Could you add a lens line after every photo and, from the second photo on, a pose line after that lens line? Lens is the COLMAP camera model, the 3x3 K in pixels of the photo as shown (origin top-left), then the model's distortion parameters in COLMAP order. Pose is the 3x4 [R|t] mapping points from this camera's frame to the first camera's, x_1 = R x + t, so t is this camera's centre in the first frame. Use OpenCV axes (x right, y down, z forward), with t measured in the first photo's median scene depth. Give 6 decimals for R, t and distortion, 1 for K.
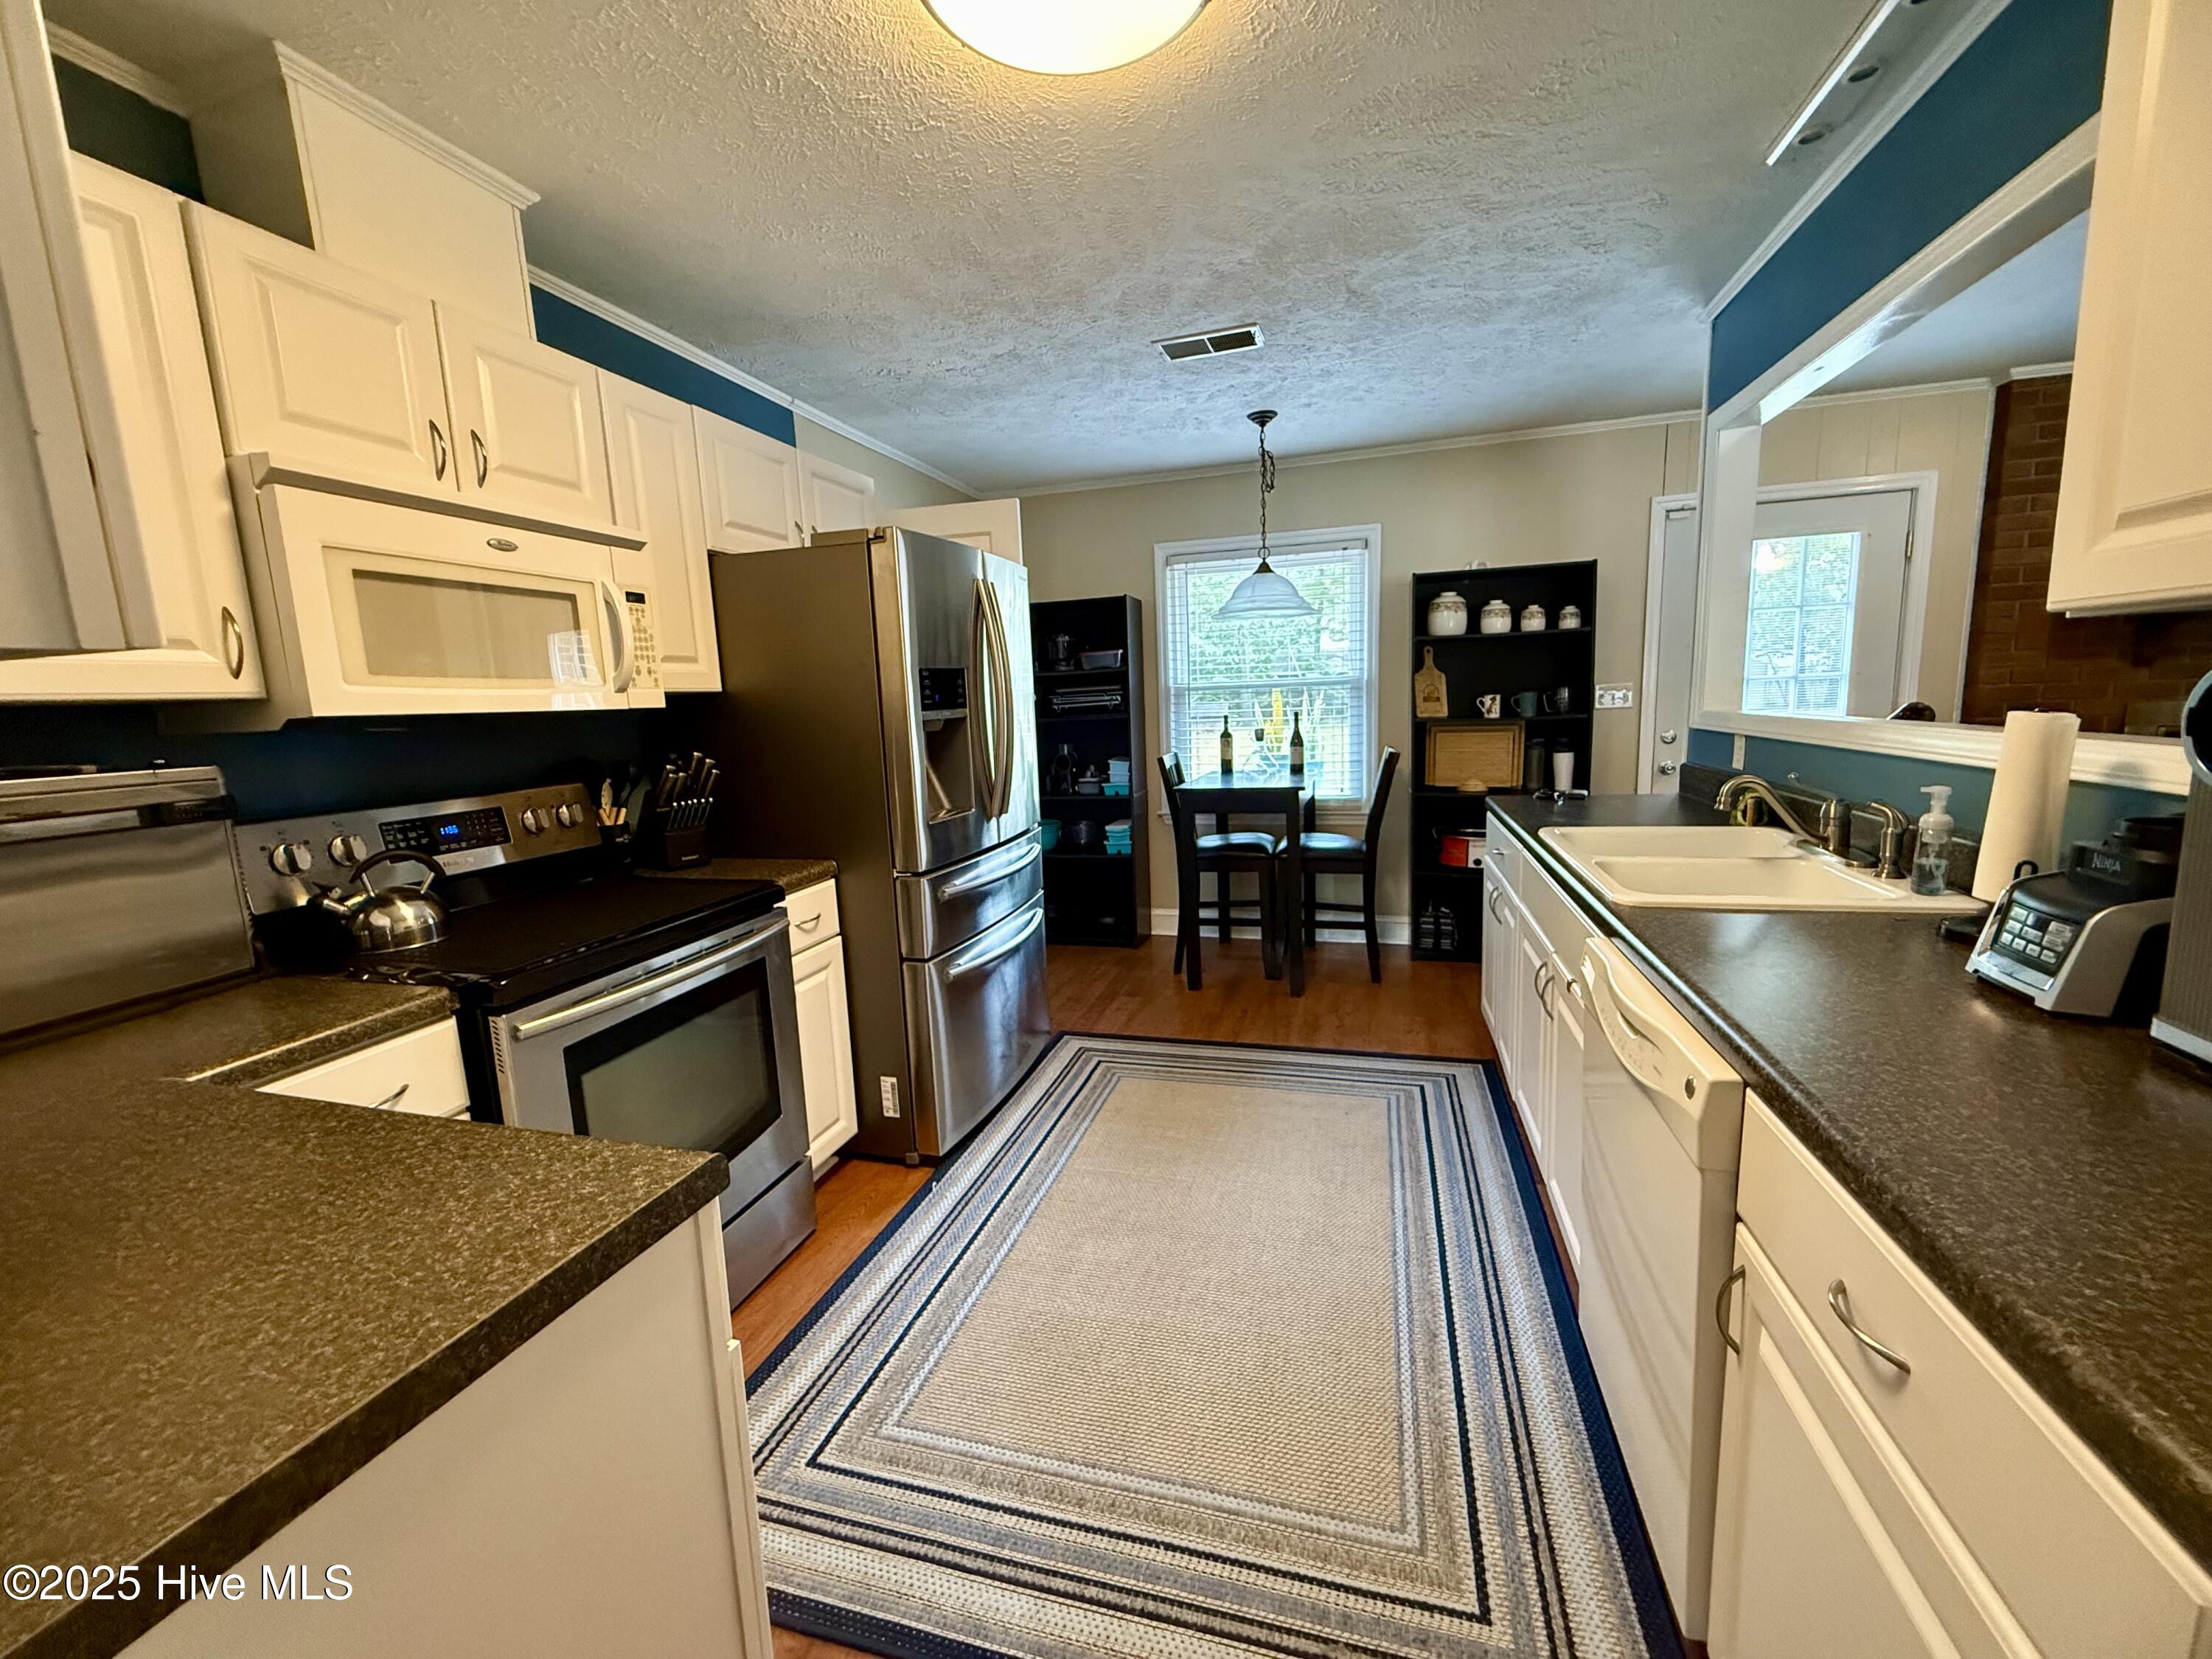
lens RADIAL K [[883.3, 0, 1107.4], [0, 883.3, 826.7], [0, 0, 1]] dist [0.000690, 0.000046]
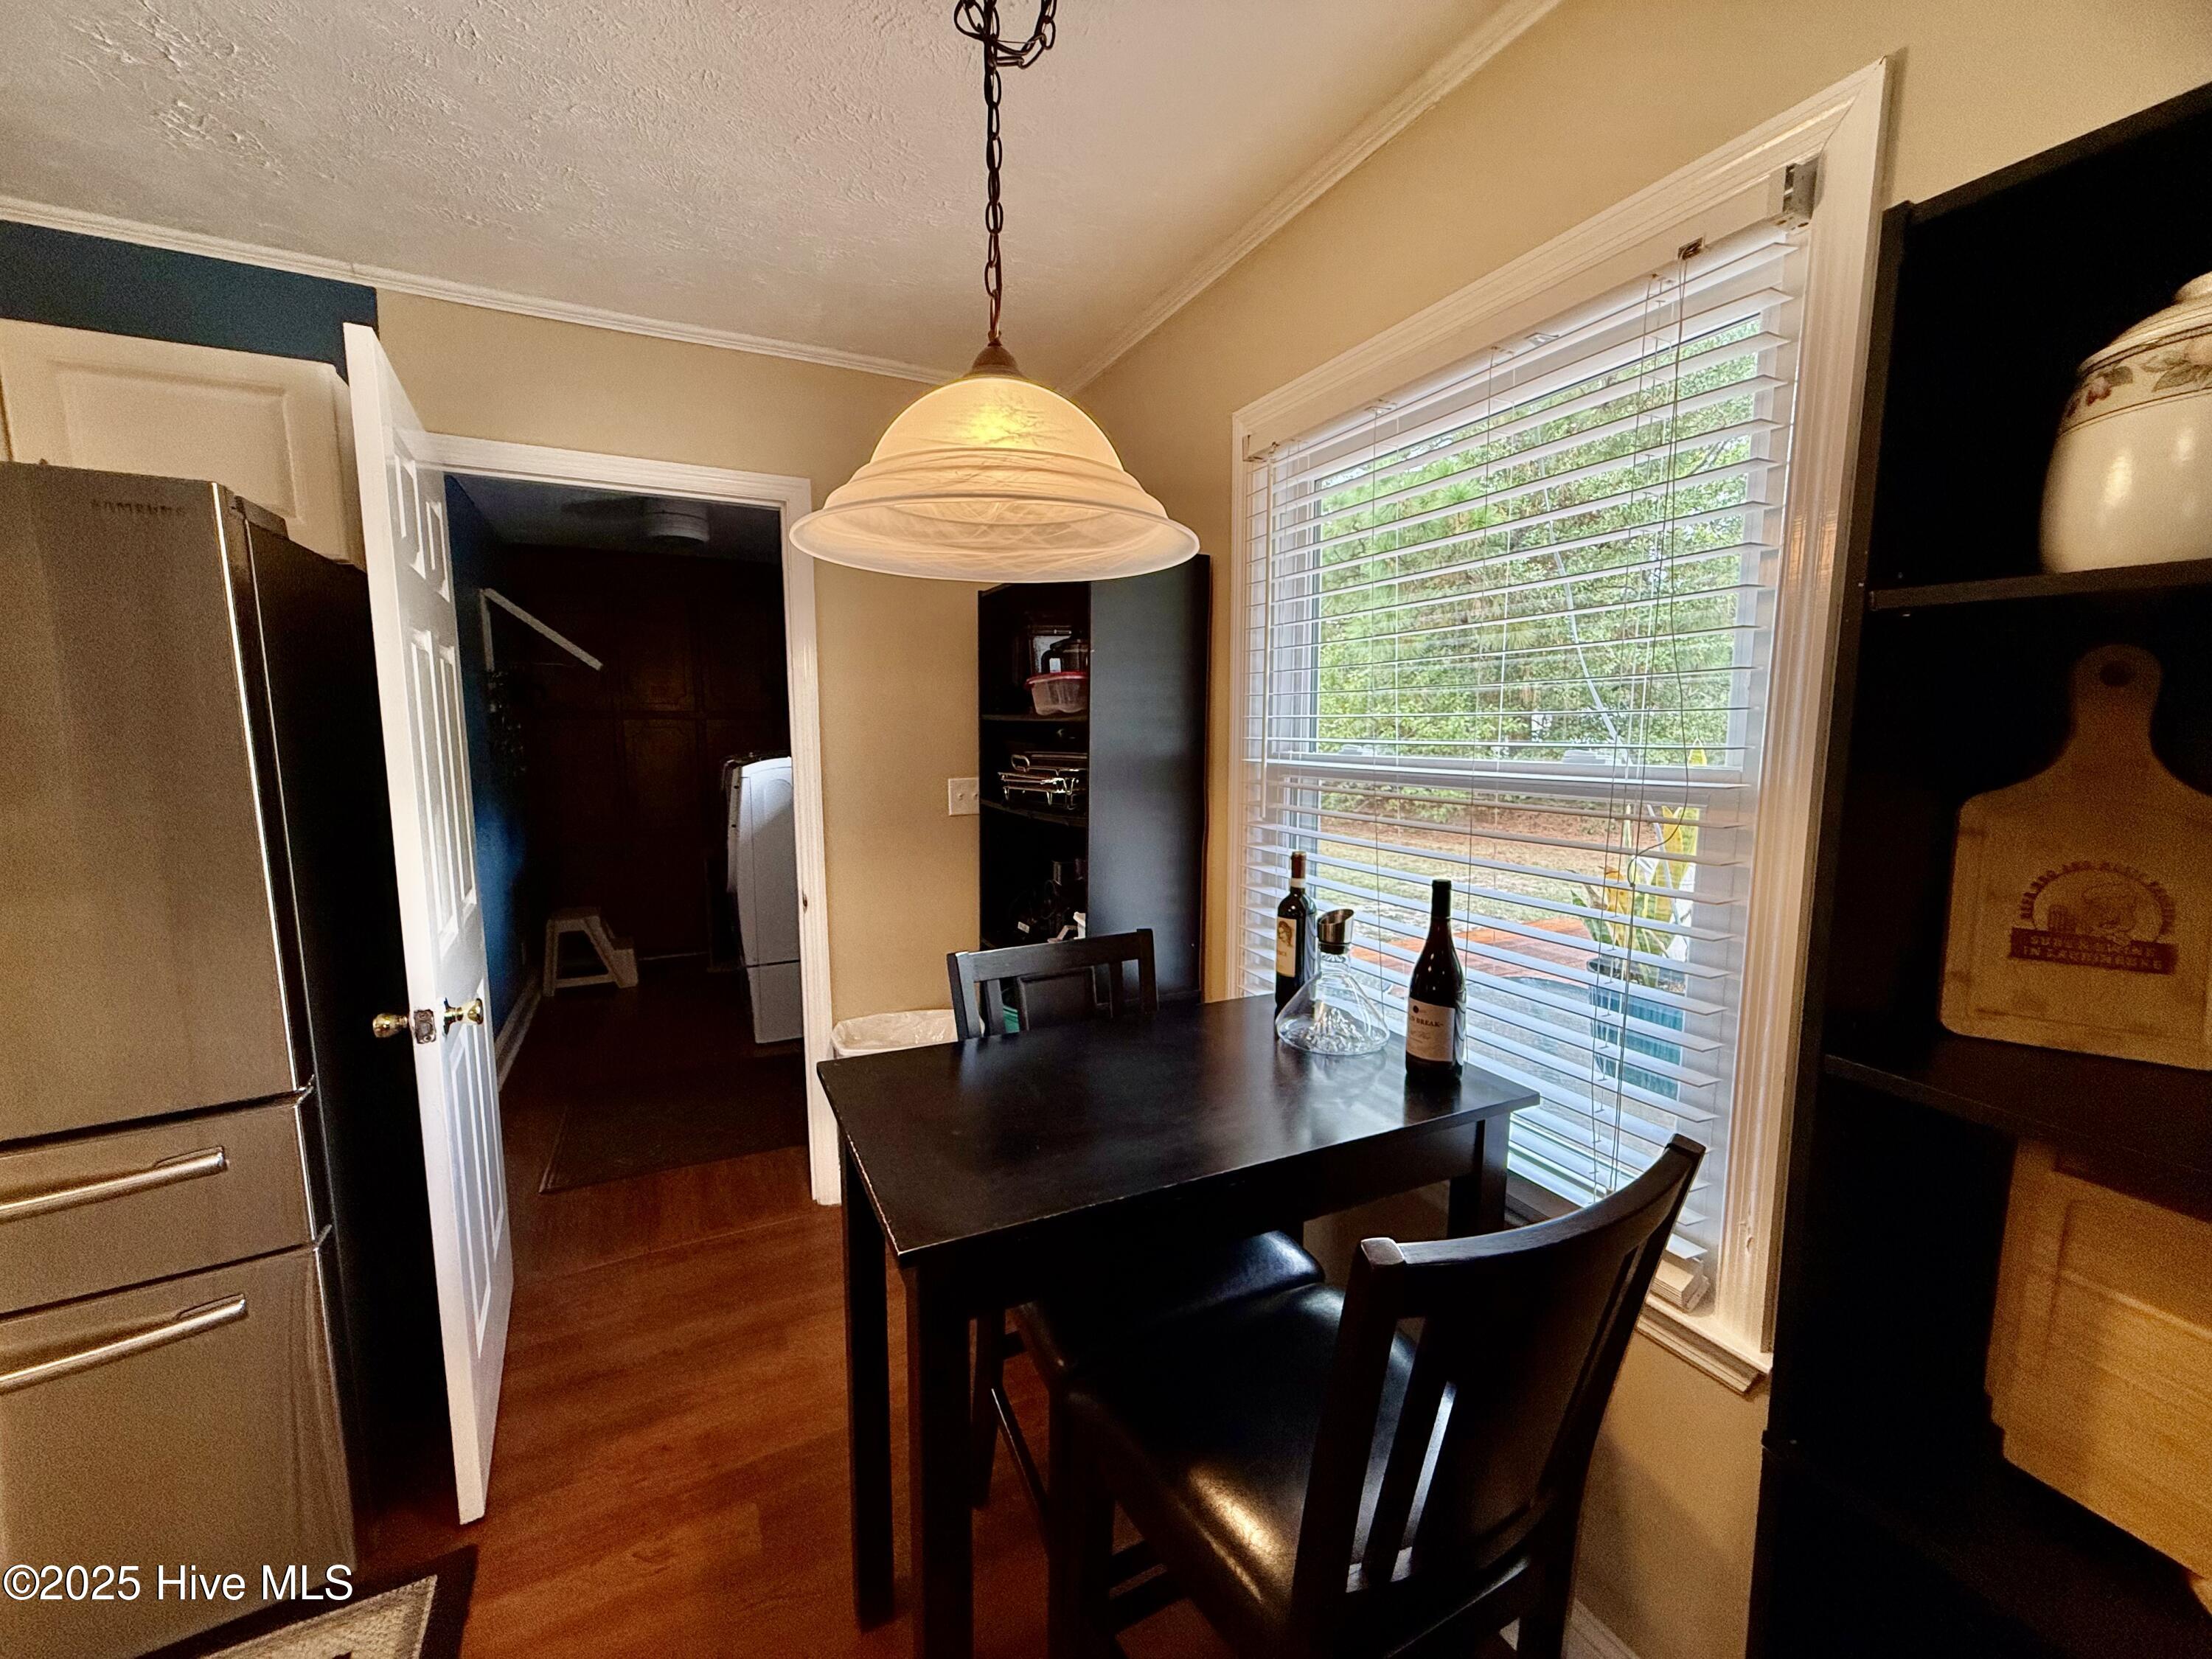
lens RADIAL K [[883.3, 0, 1112.3], [0, 883.3, 840.8], [0, 0, 1]] dist [0.000690, 0.000046]
pose [[0.684018, 0.126840, -0.718353, 0.358028], [-0.133177, 0.989930, 0.047982, -0.148428], [0.717205, 0.062847, 0.694022, 0.739049]]
